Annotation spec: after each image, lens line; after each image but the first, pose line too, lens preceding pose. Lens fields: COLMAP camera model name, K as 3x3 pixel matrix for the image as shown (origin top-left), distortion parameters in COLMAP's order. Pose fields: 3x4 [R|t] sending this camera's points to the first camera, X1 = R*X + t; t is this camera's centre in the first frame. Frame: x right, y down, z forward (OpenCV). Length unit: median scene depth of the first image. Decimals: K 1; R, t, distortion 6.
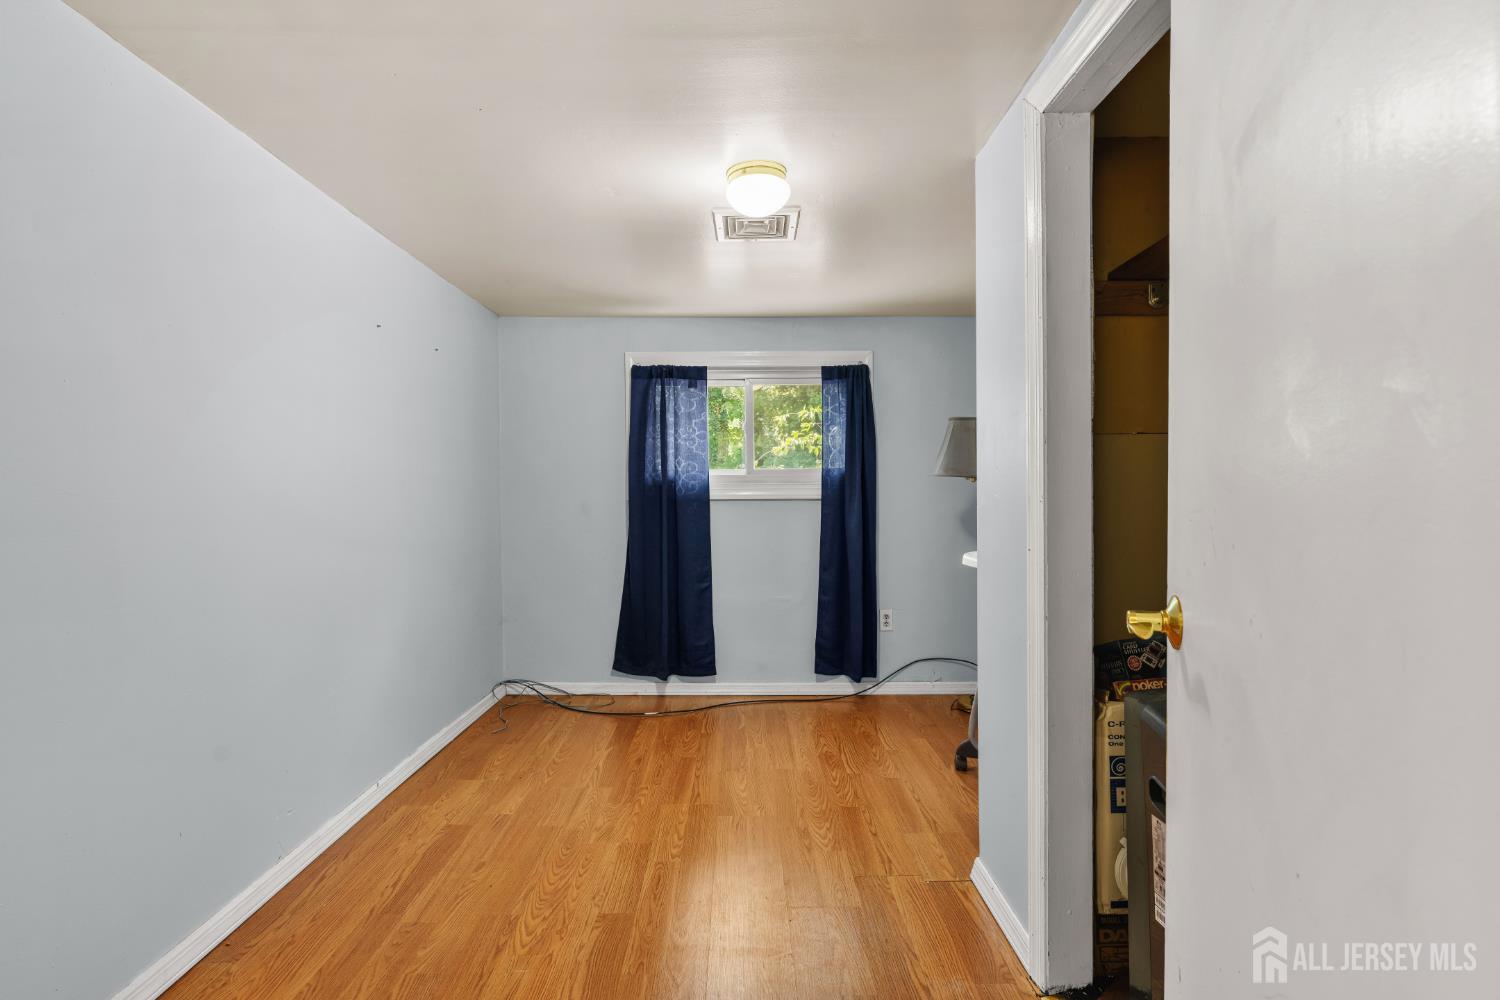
lens RADIAL K [[777.6, 0, 749.8], [0, 777.6, 495.1], [0, 0, 1]] dist [-0.000061, -0.000007]
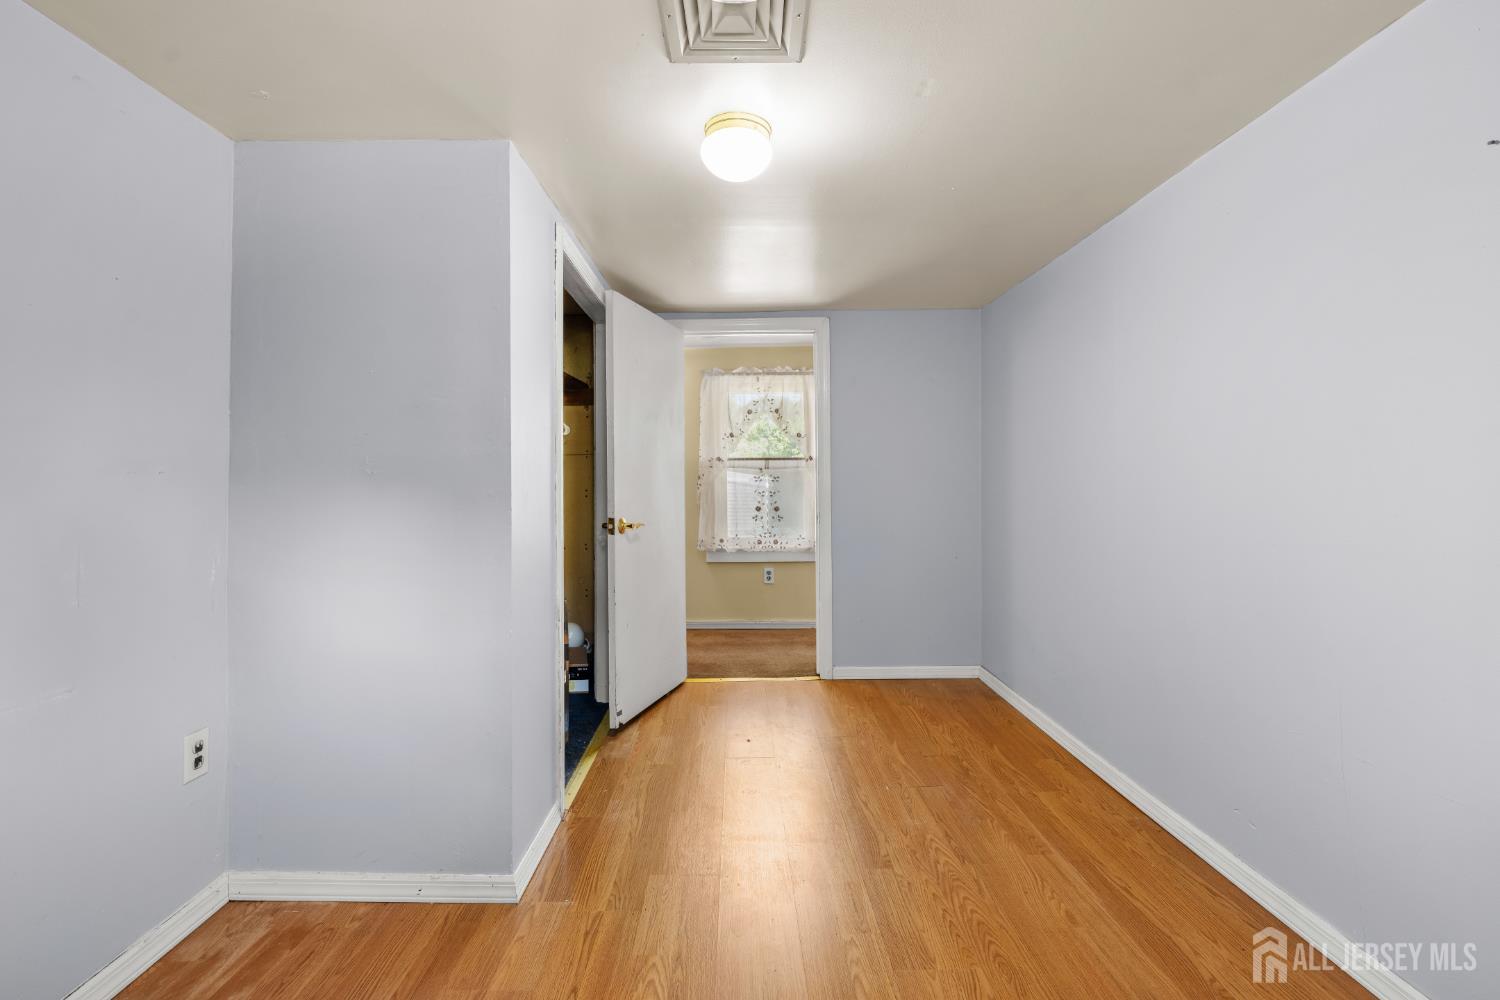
lens RADIAL K [[671.7, 0, 748.2], [0, 671.7, 493.2], [0, 0, 1]] dist [-0.004719, 0.002216]
pose [[-0.999911, 0.012827, -0.003622, 0.005837], [0.012772, 0.999807, 0.014918, -0.006320], [0.003812, 0.014870, -0.999882, 1.869307]]
